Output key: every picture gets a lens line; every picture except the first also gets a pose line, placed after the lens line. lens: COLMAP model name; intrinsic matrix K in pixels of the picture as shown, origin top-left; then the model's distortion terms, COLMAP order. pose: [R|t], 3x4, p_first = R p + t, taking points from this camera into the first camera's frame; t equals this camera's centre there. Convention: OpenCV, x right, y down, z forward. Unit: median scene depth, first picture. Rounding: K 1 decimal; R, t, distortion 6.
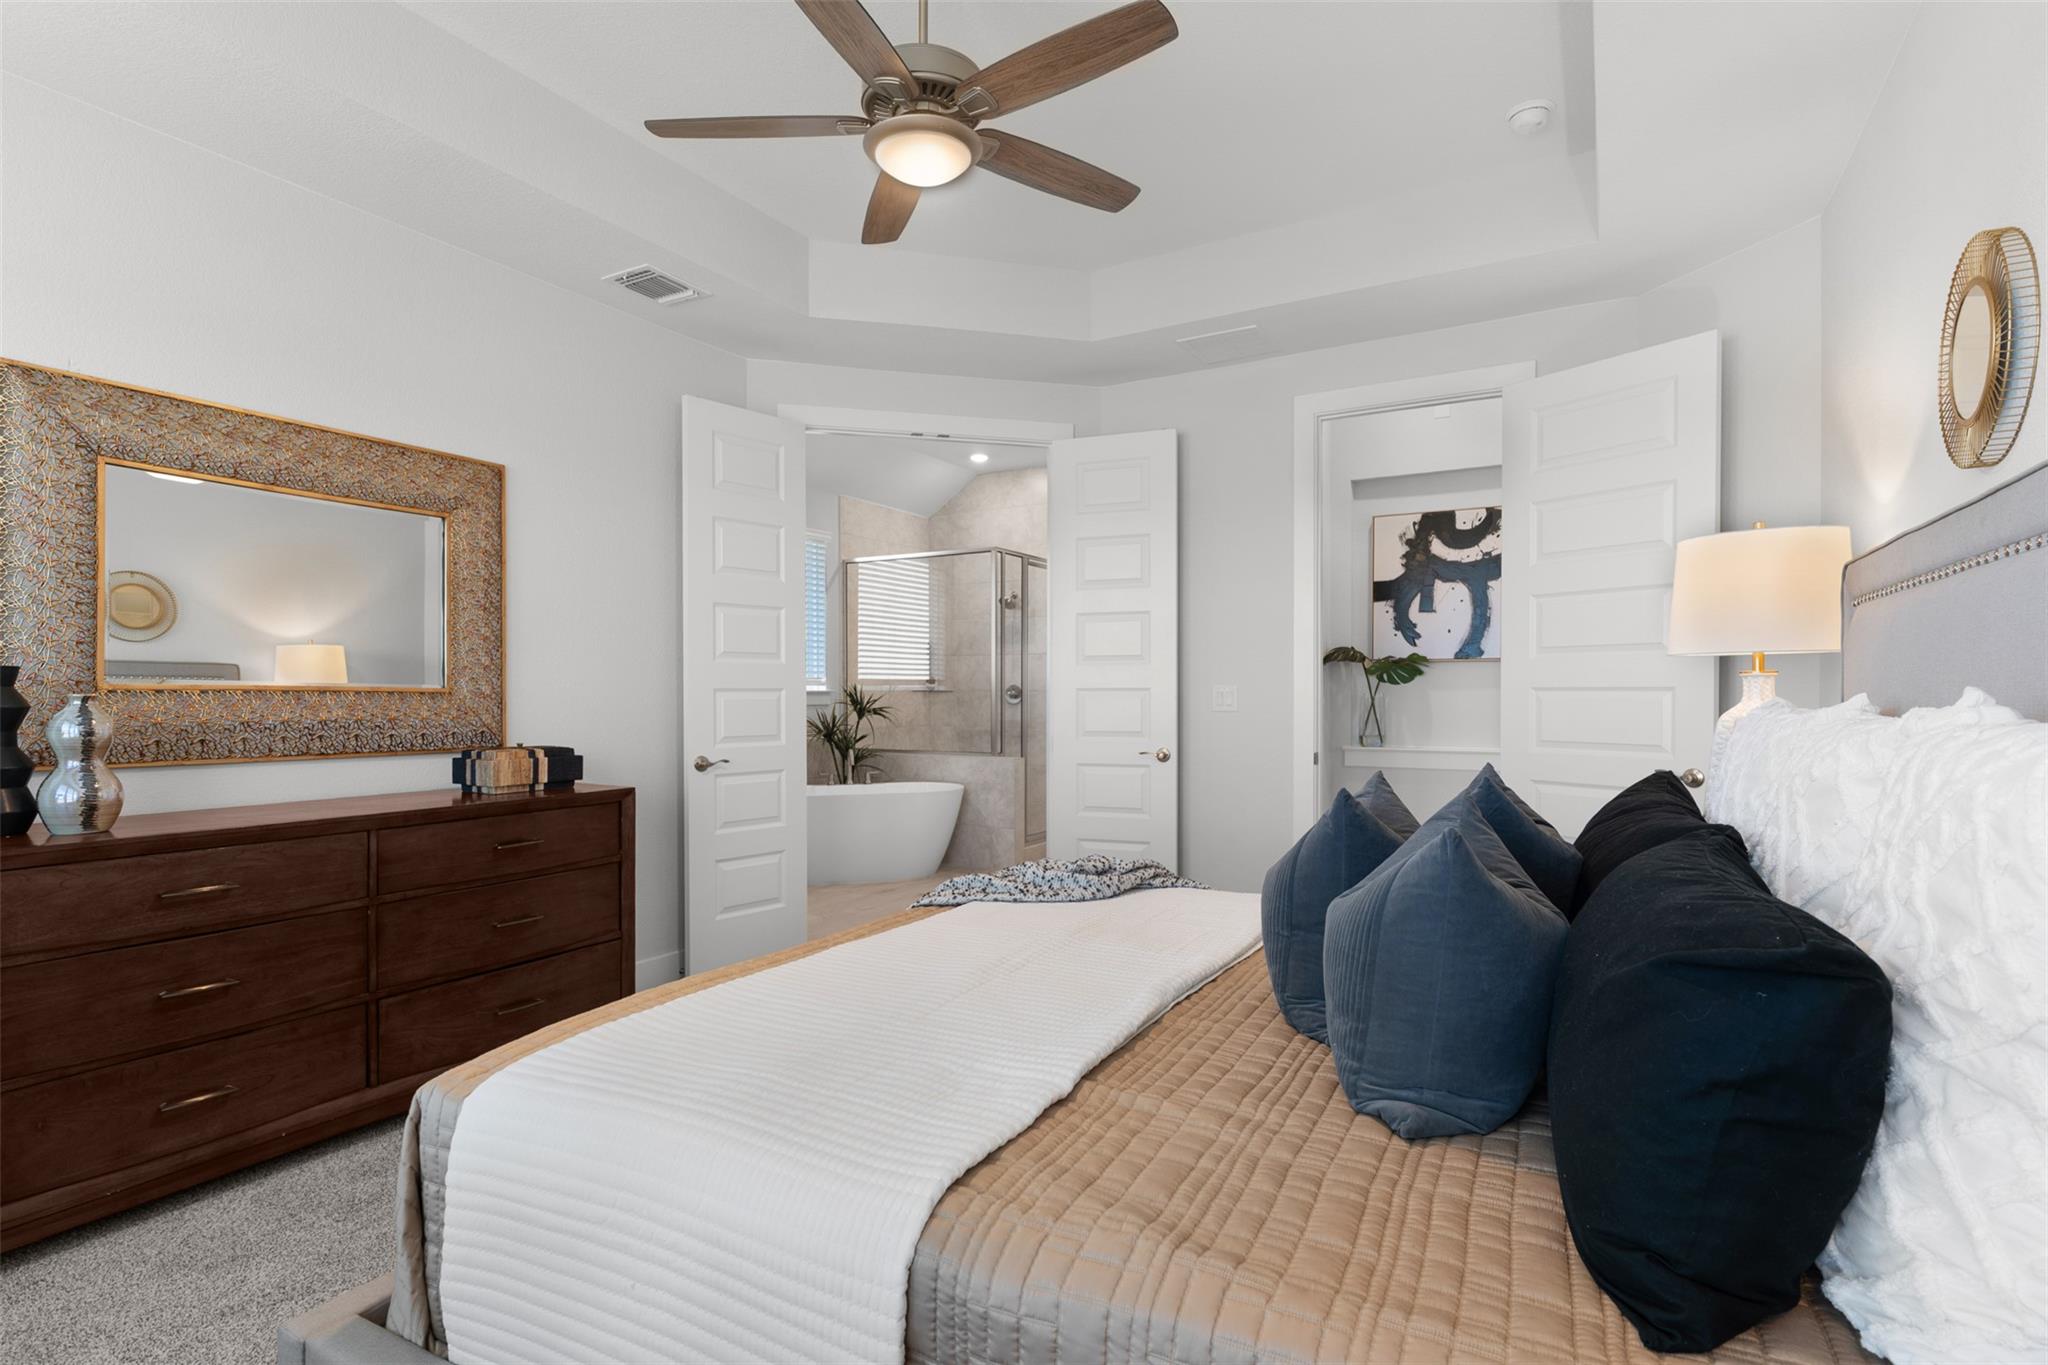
lens RADIAL K [[995.1, 0, 1030.9], [0, 995.1, 689.9], [0, 0, 1]] dist [0.004525, -0.000961]
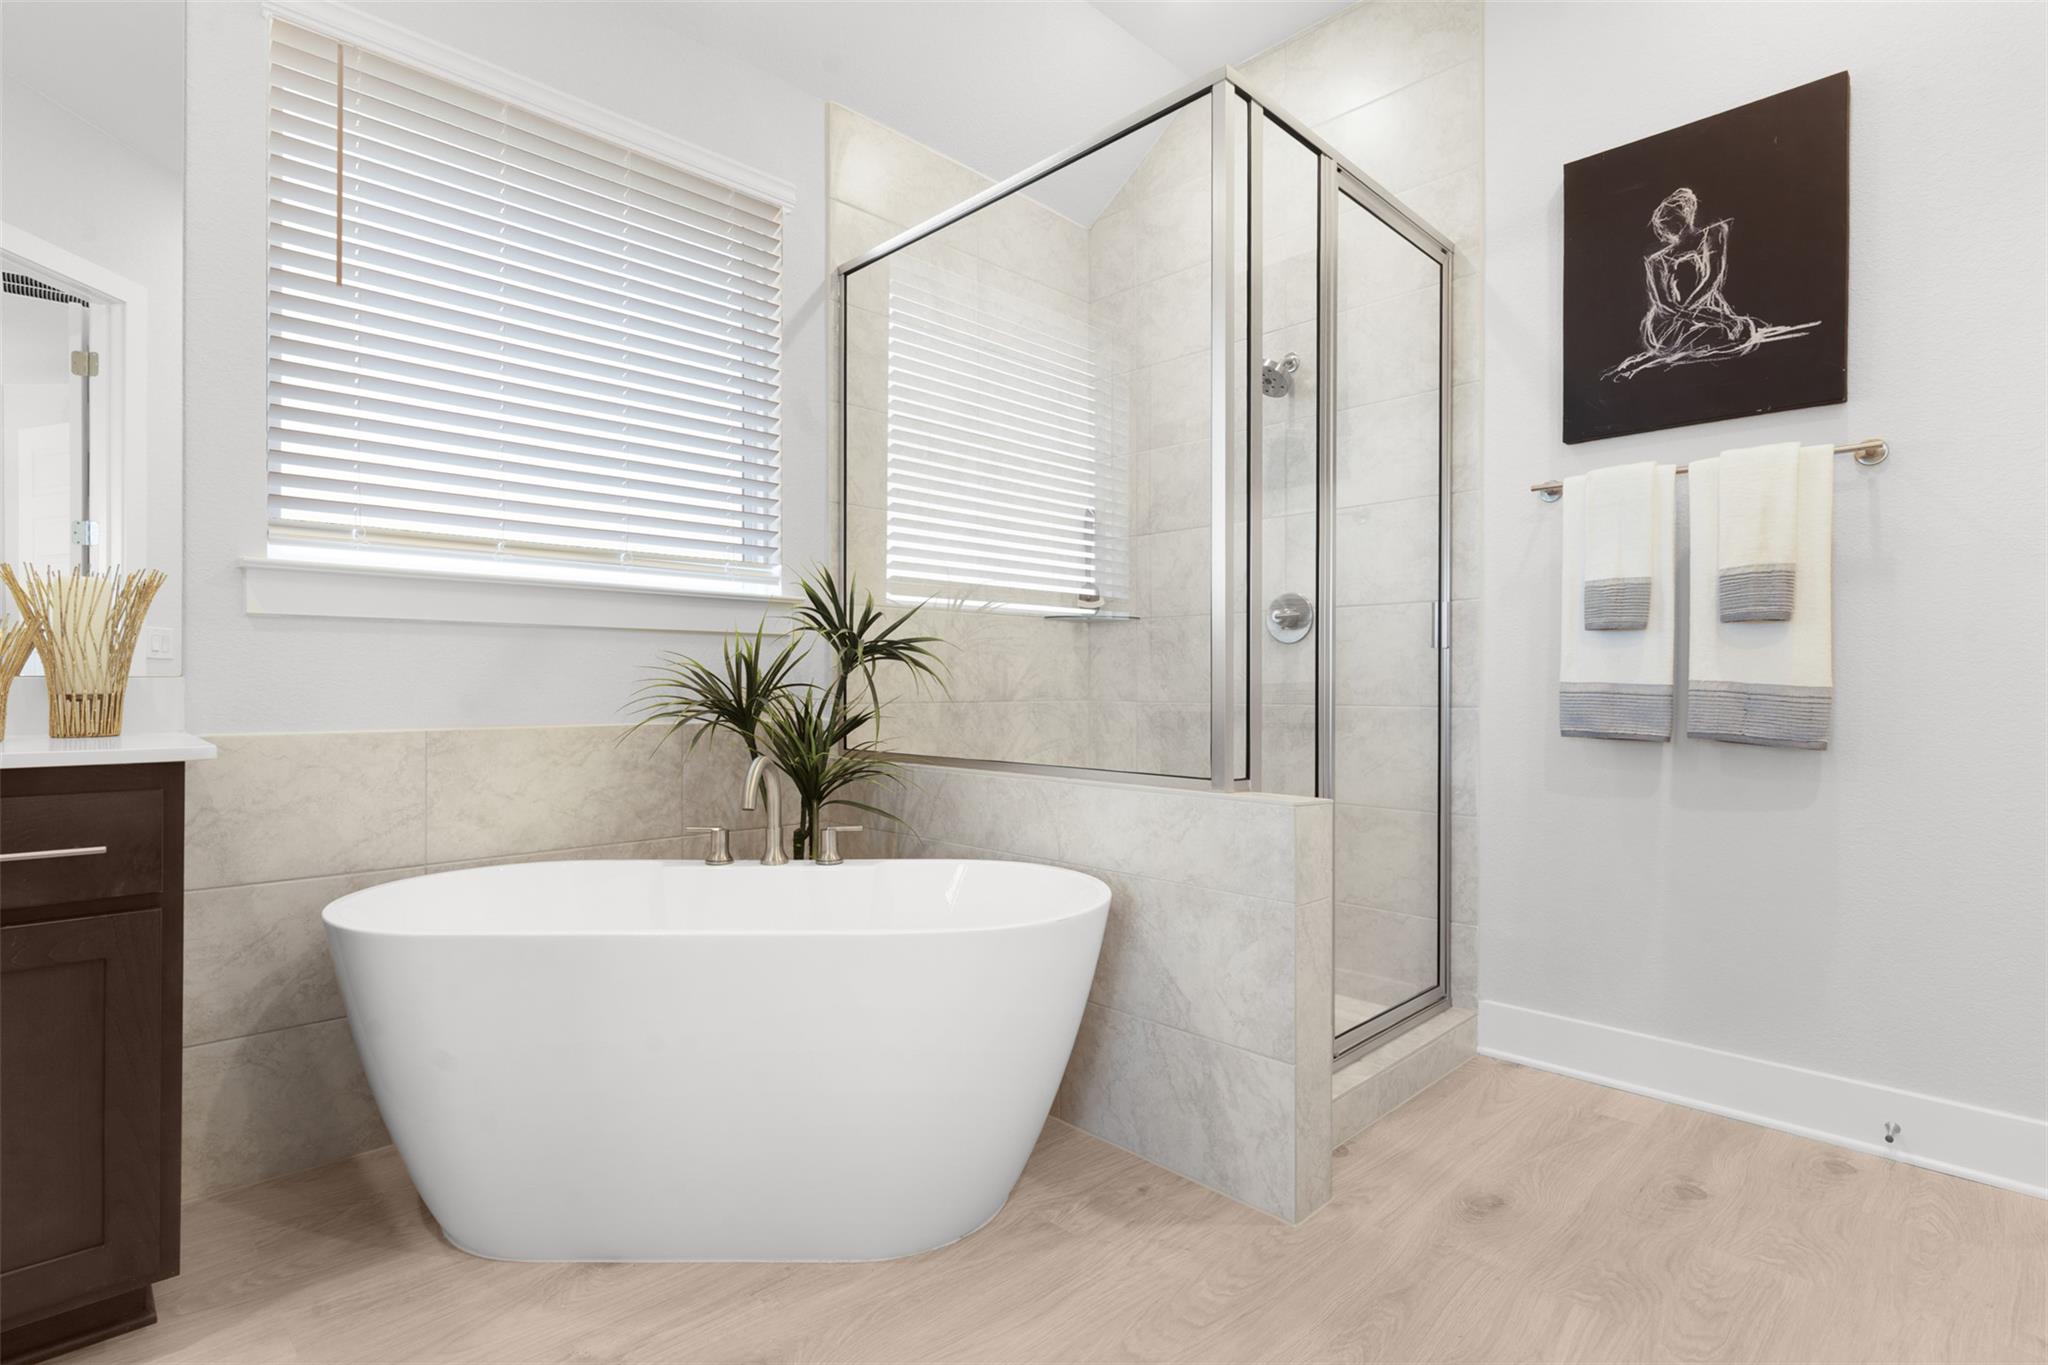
lens RADIAL K [[995.1, 0, 1015.2], [0, 995.1, 674.6], [0, 0, 1]] dist [0.004525, -0.000961]
pose [[0.960876, -0.001942, -0.276973, -0.013120], [-0.000888, 0.999949, -0.010090, 0.033616], [0.276978, 0.009942, 0.960825, 0.657663]]
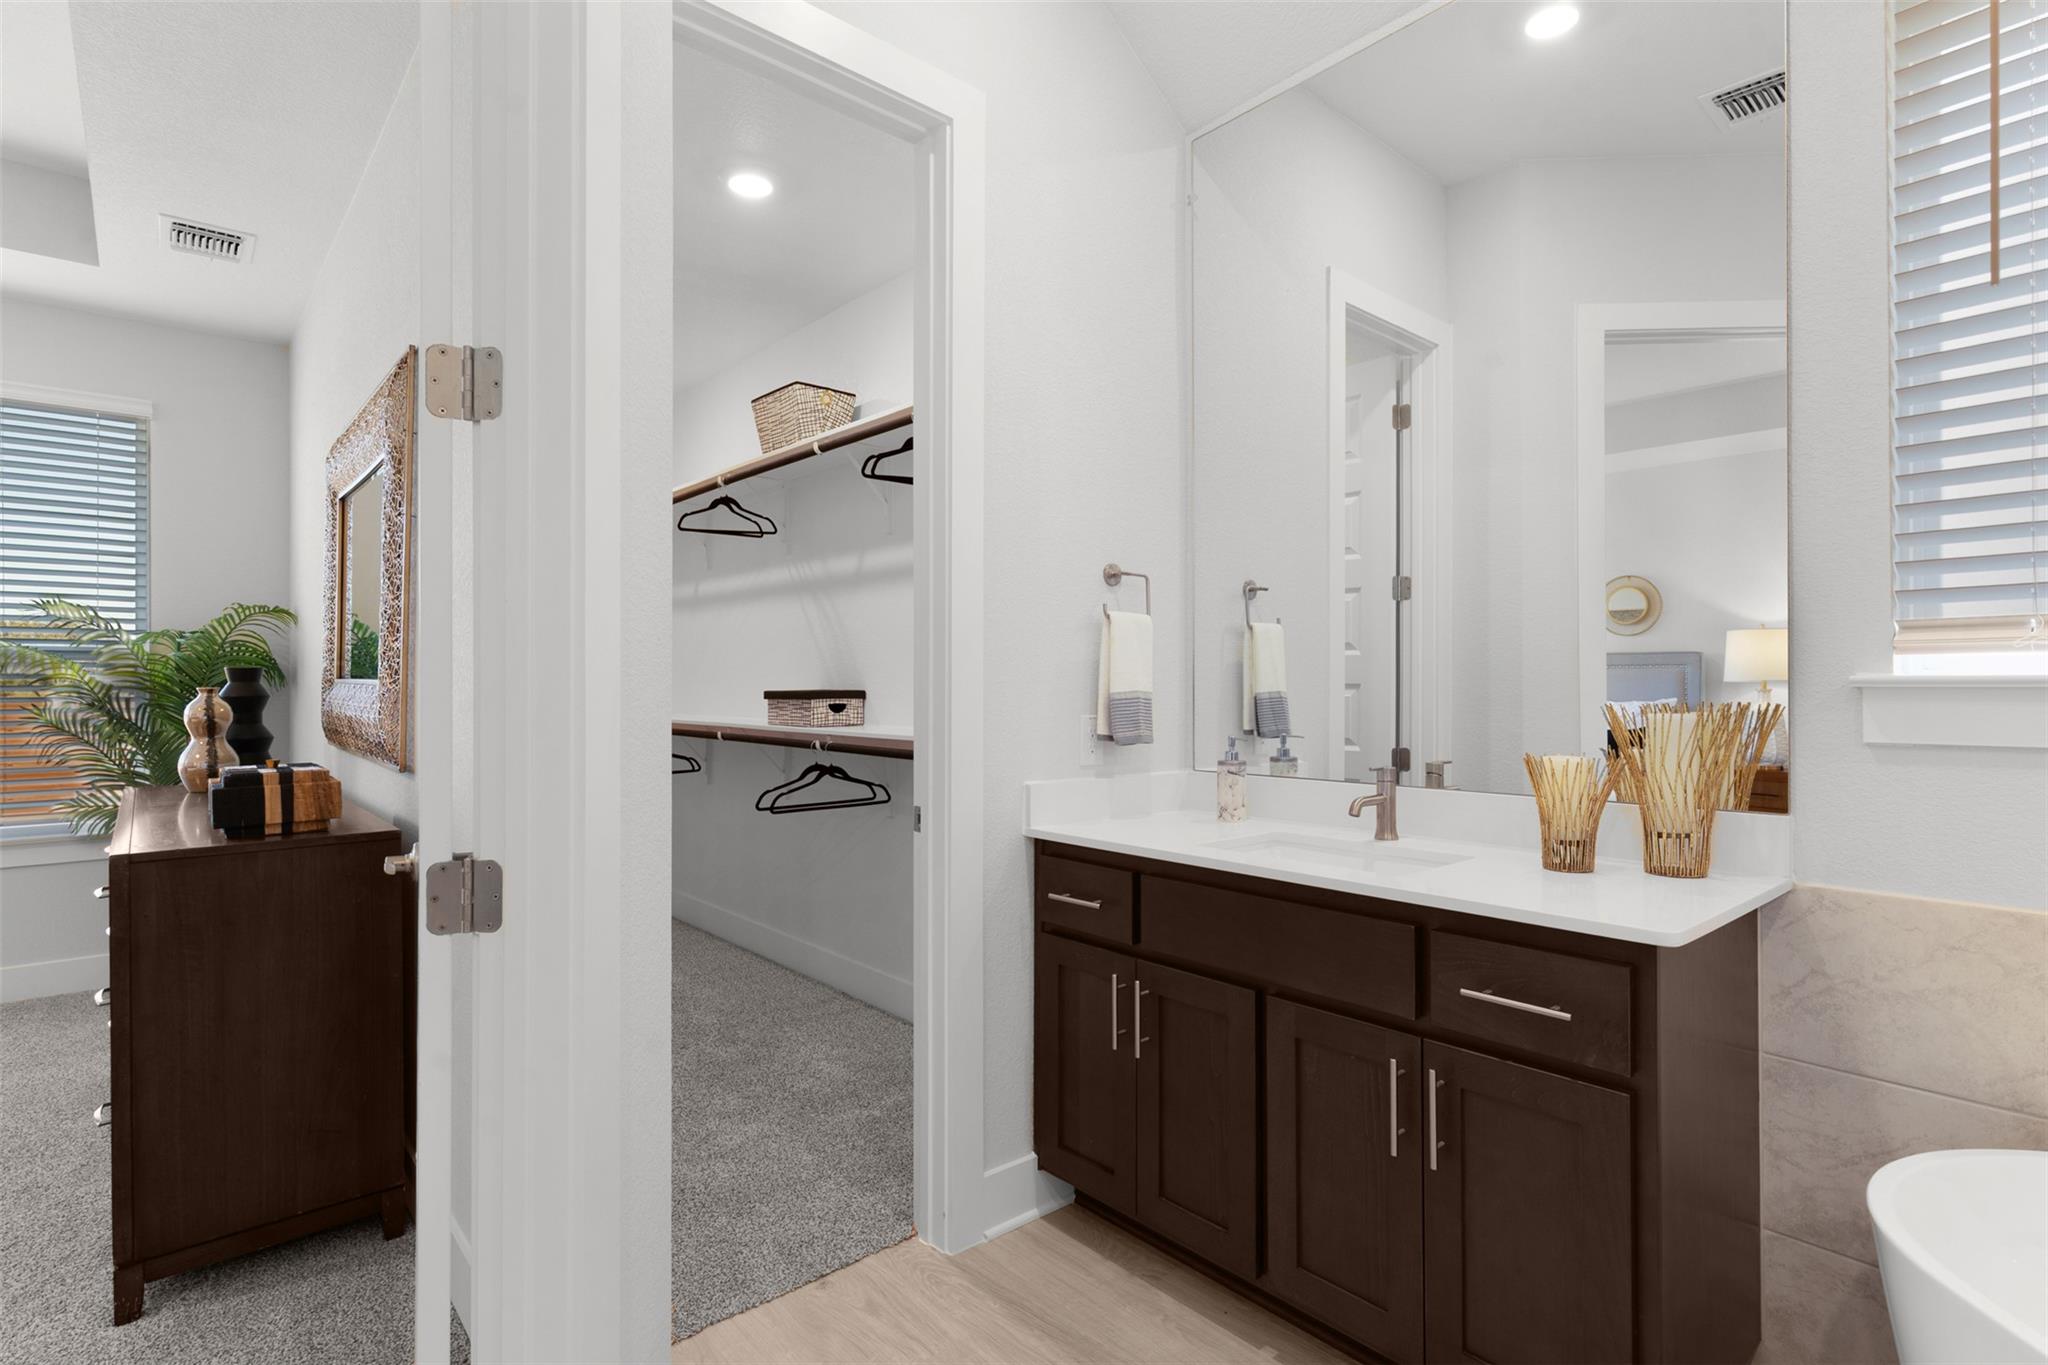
lens RADIAL K [[995.1, 0, 1004.6], [0, 995.1, 687.0], [0, 0, 1]] dist [0.004525, -0.000961]
pose [[-0.346232, 0.002089, -0.938146, -0.015196], [0.004291, 0.999991, 0.000643, 0.002106], [0.938139, -0.003803, -0.346238, 0.754082]]
